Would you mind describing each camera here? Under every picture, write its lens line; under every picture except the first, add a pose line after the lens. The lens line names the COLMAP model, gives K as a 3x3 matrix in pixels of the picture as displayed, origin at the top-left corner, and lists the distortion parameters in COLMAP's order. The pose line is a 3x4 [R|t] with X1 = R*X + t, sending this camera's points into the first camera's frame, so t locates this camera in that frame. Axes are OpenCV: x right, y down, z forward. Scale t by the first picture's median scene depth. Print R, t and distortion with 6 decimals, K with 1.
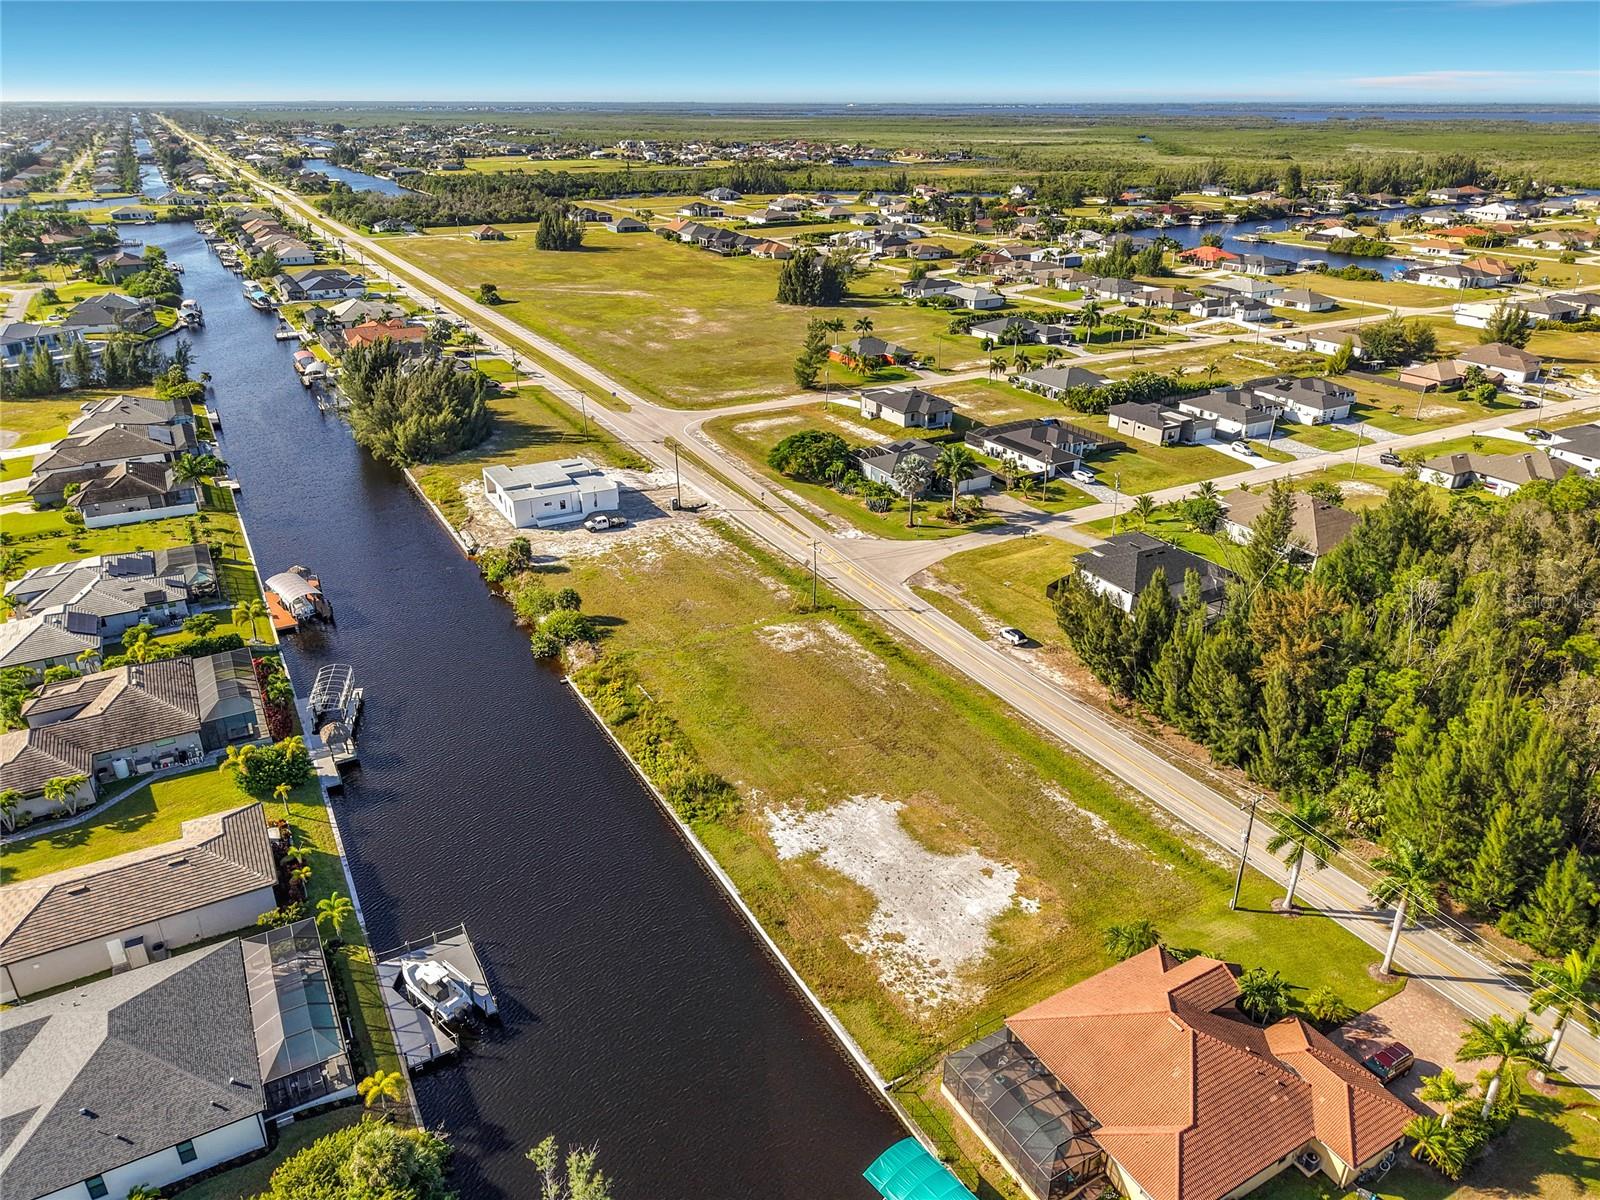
lens RADIAL K [[1077.8, 0, 802.6], [0, 1077.8, 597.7], [0, 0, 1]] dist [0.087954, -0.128827]
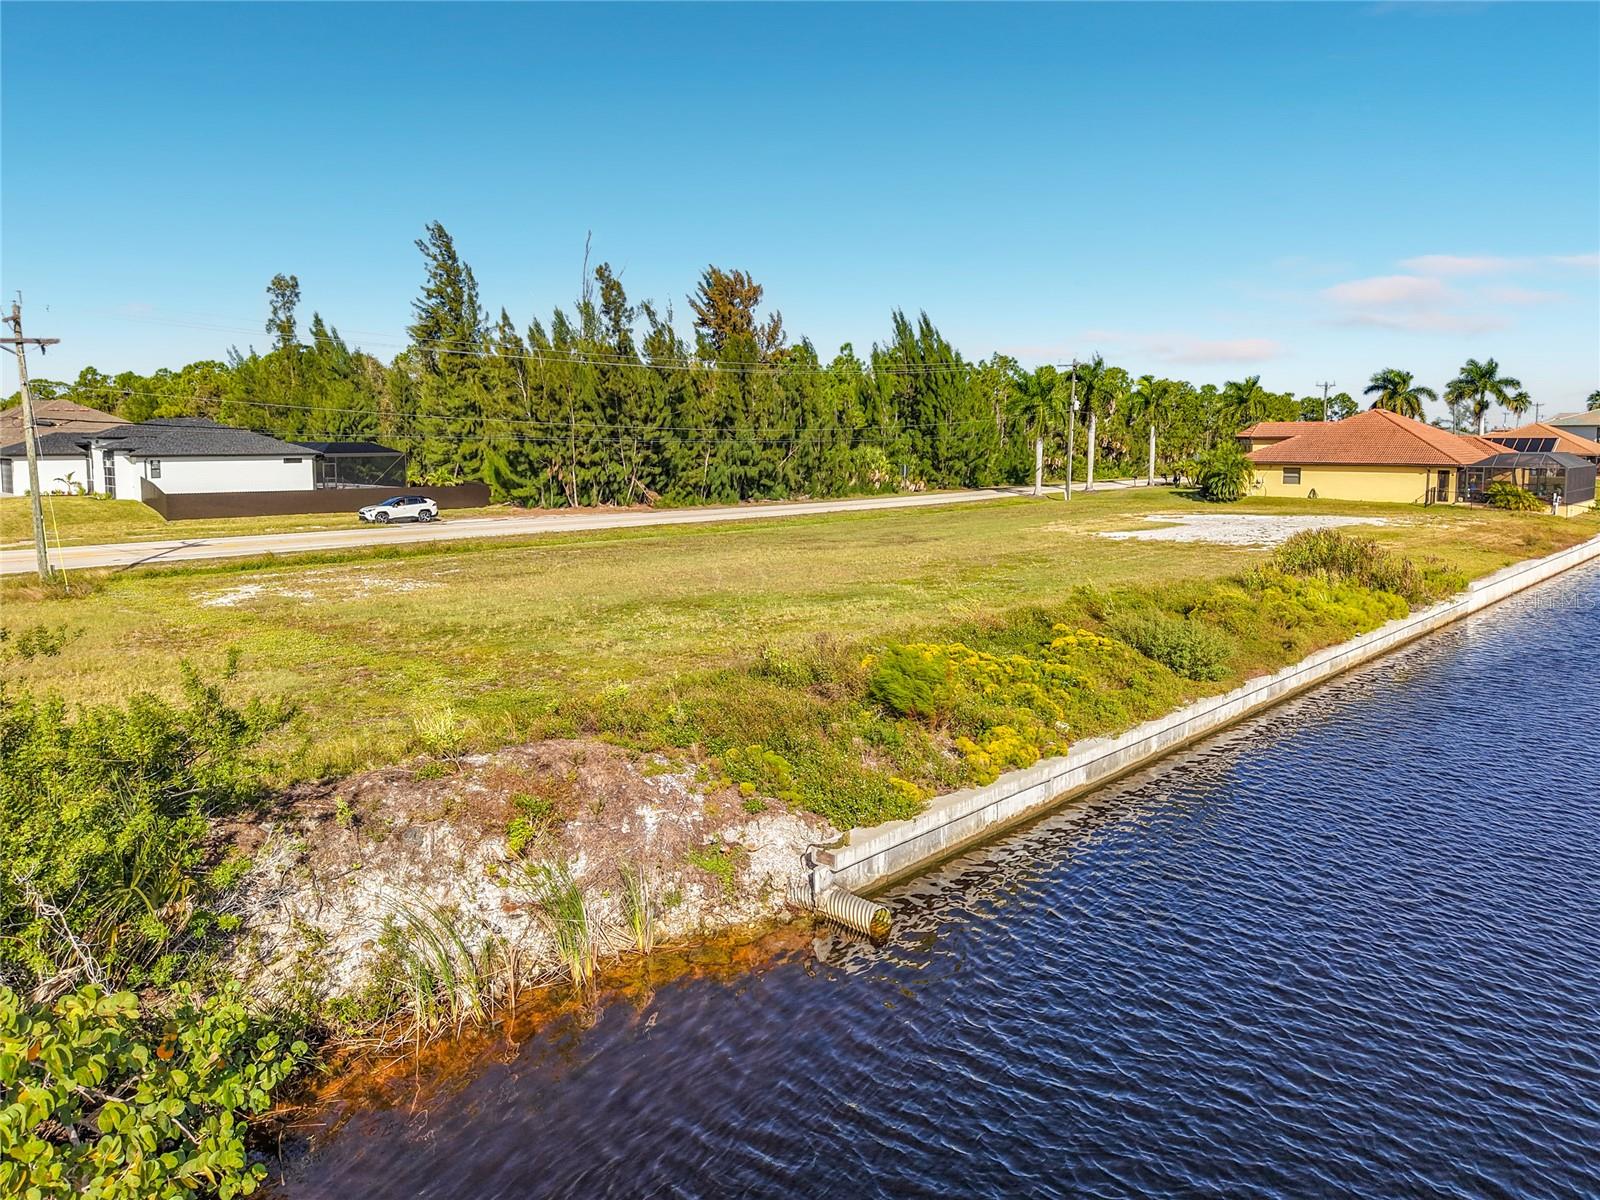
lens RADIAL K [[1096.5, 0, 801.9], [0, 1096.5, 573.8], [0, 0, 1]] dist [0.045239, -0.056185]
pose [[-0.290912, -0.119725, 0.949229, -0.239241], [0.396764, 0.887709, 0.233562, 0.013304], [-0.870602, 0.444566, -0.210743, 0.751416]]
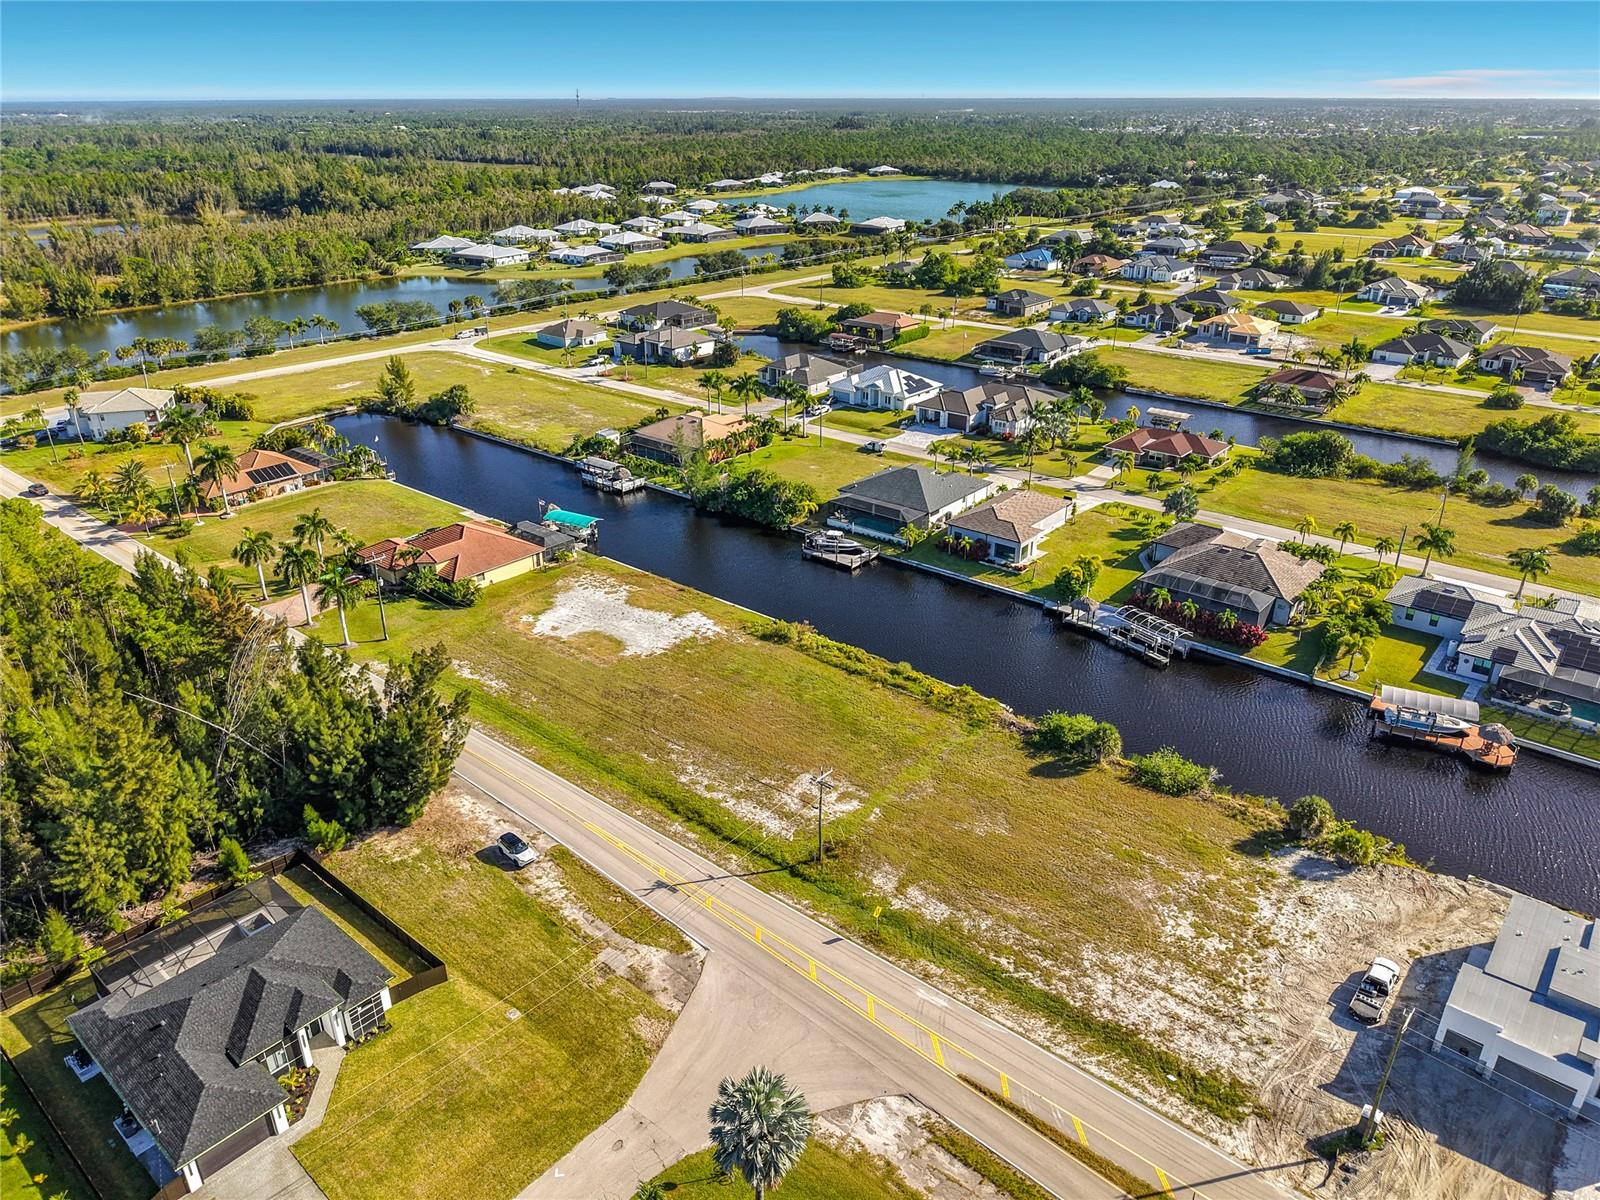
lens RADIAL K [[1093.8, 0, 800.0], [0, 1093.8, 600.0], [0, 0, 1]] dist [0.055226, -0.095409]
pose [[-0.937867, 0.144797, -0.315340, 0.174853], [-0.144296, 0.663725, 0.733926, -0.487706], [0.315569, 0.733828, -0.601592, 1.070380]]
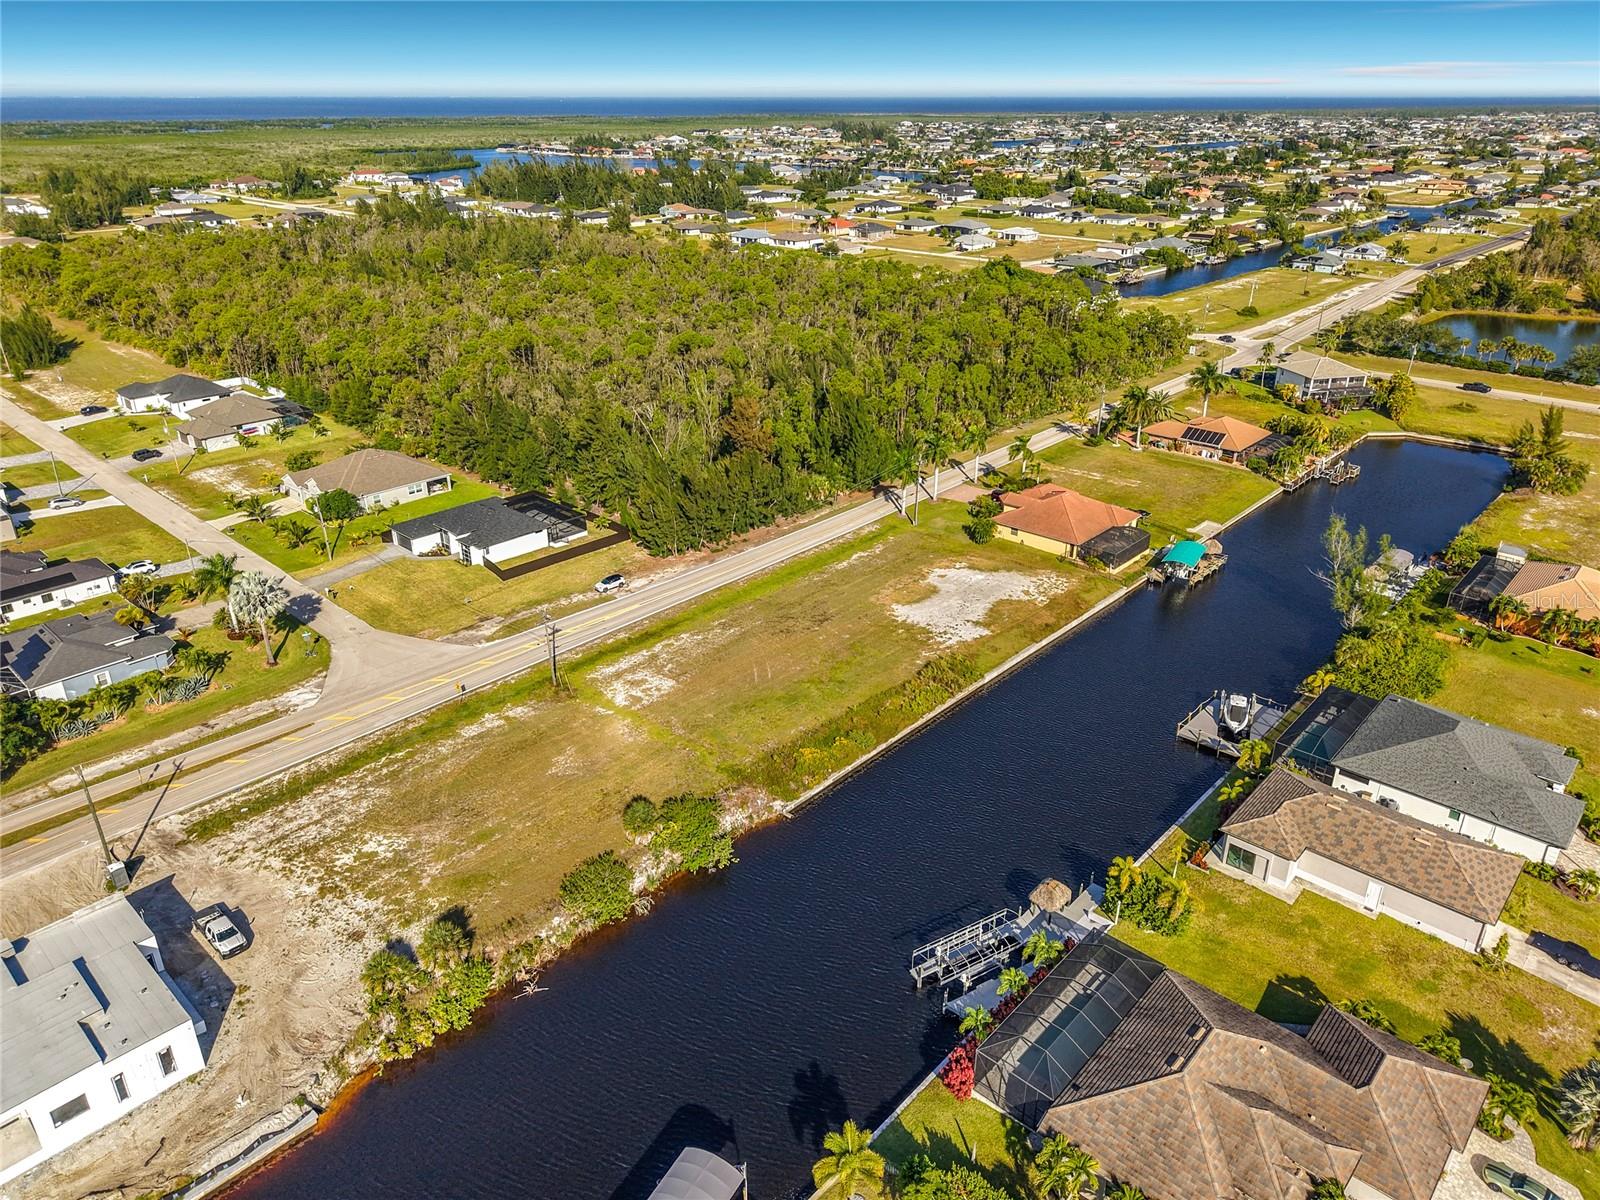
lens RADIAL K [[1069.0, 0, 800.0], [0, 1069.0, 600.0], [0, 0, 1]] dist [0.090778, -0.135571]
pose [[-0.304482, -0.404312, 0.862451, -0.623859], [0.397512, 0.768891, 0.500790, -0.324472], [-0.865607, 0.495316, -0.073395, 0.720548]]
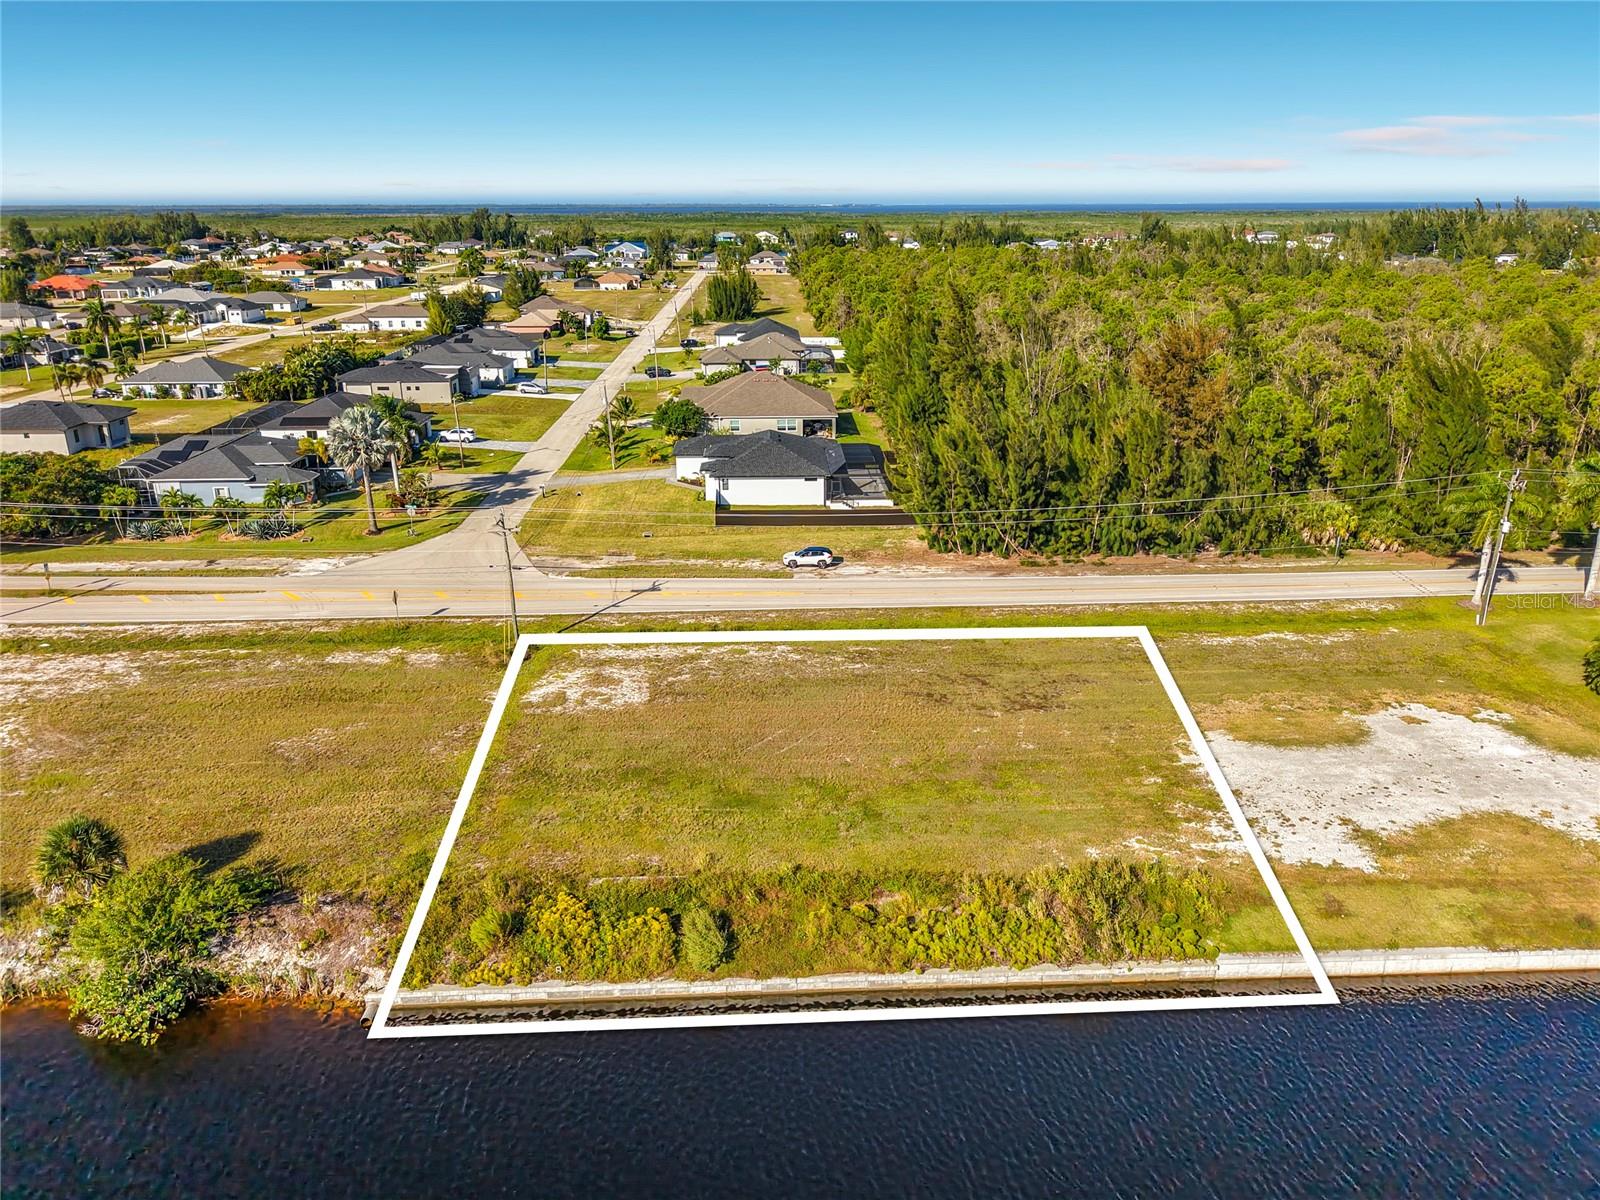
lens RADIAL K [[1096.5, 0, 801.9], [0, 1096.5, 573.8], [0, 0, 1]] dist [0.045239, -0.056185]
pose [[0.458122, -0.286144, 0.841574, -0.300416], [0.374061, 0.920917, 0.109497, -0.024764], [-0.806352, 0.264637, 0.528928, 0.504002]]
